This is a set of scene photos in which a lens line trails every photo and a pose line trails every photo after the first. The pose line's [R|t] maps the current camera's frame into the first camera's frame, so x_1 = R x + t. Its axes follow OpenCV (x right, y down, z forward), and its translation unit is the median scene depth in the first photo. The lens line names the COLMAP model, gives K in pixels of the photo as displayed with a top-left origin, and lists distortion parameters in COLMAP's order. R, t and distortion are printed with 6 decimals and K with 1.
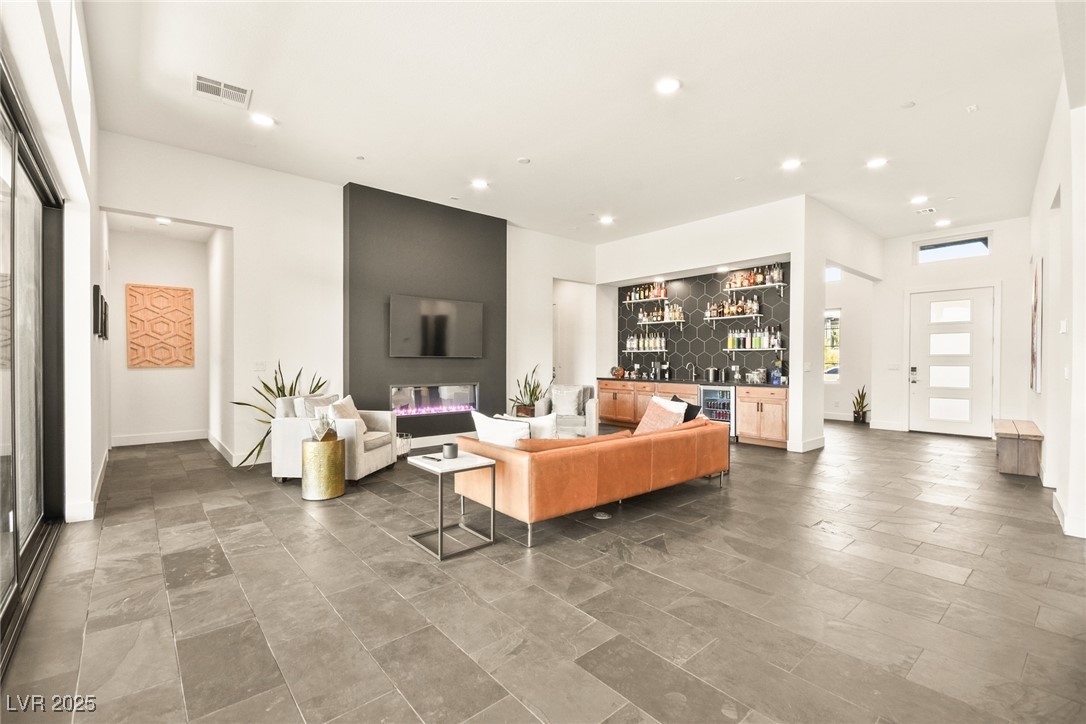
lens RADIAL K [[473.5, 0, 542.6], [0, 473.5, 365.4], [0, 0, 1]] dist [0.003510, 0.000108]
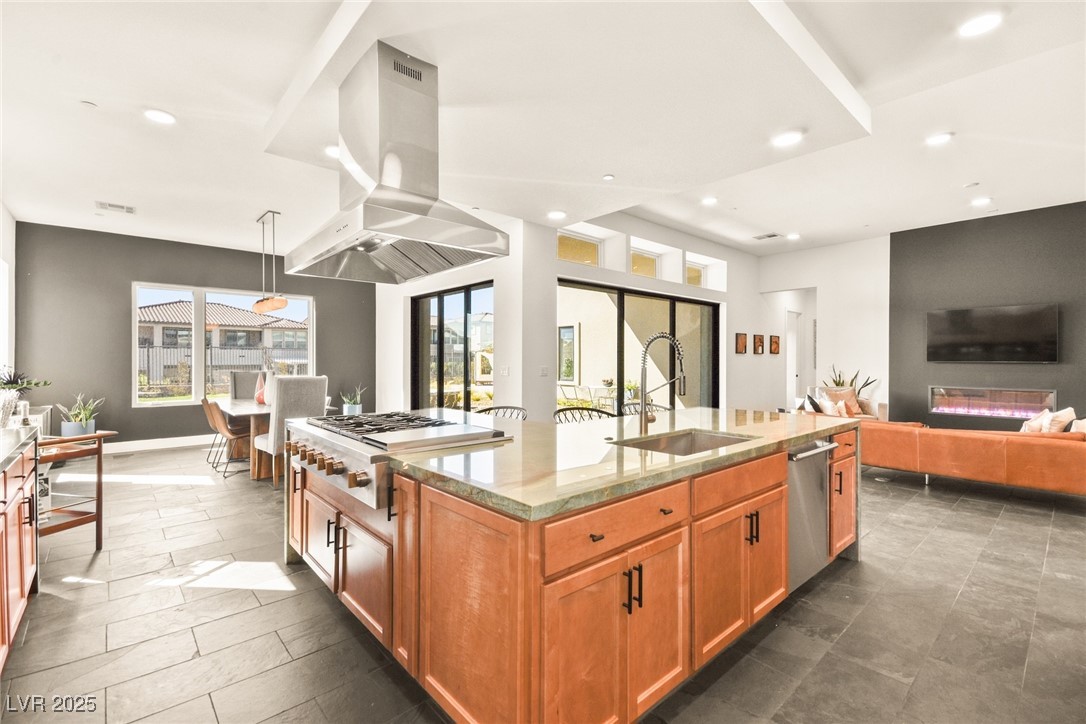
lens RADIAL K [[475.5, 0, 540.4], [0, 475.5, 362.1], [0, 0, 1]] dist [0.024666, -0.013029]
pose [[0.017014, 0.000584, -0.999855, 0.724809], [-0.009527, 0.999955, 0.000422, -0.007632], [0.999810, 0.009518, 0.017018, -0.010663]]
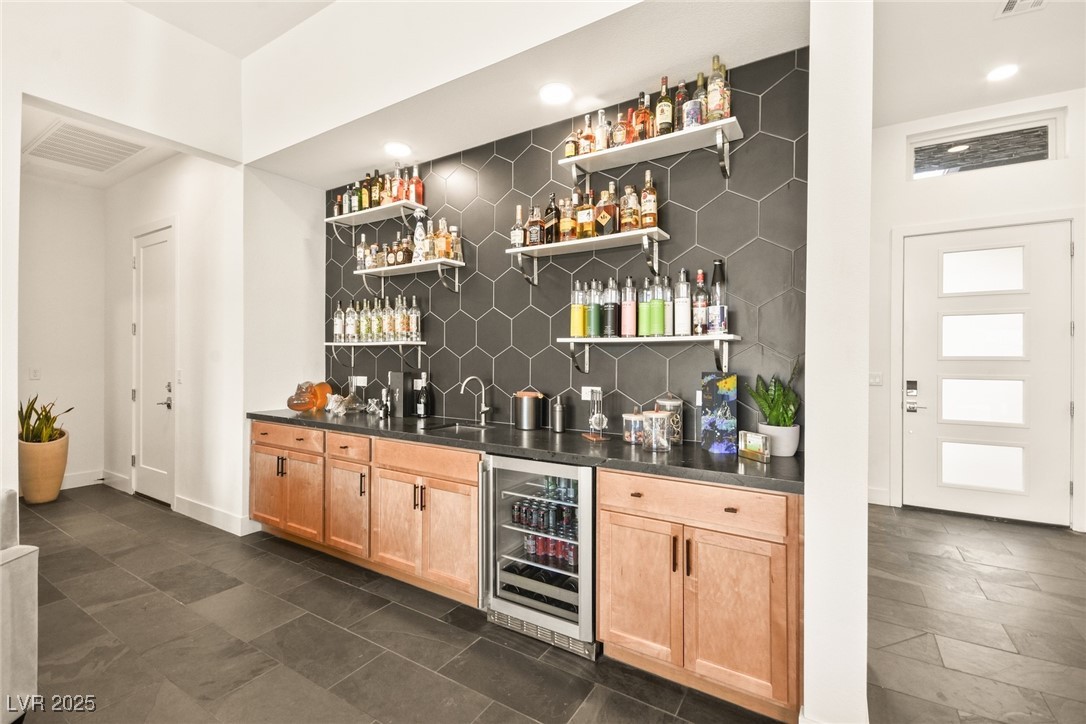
lens RADIAL K [[475.9, 0, 539.8], [0, 475.9, 359.4], [0, 0, 1]] dist [0.002771, 0.000246]
pose [[0.955597, 0.001431, 0.294674, 0.268810], [0.000329, 0.999982, -0.005924, -0.017306], [-0.294677, 0.005758, 0.955579, 0.678988]]
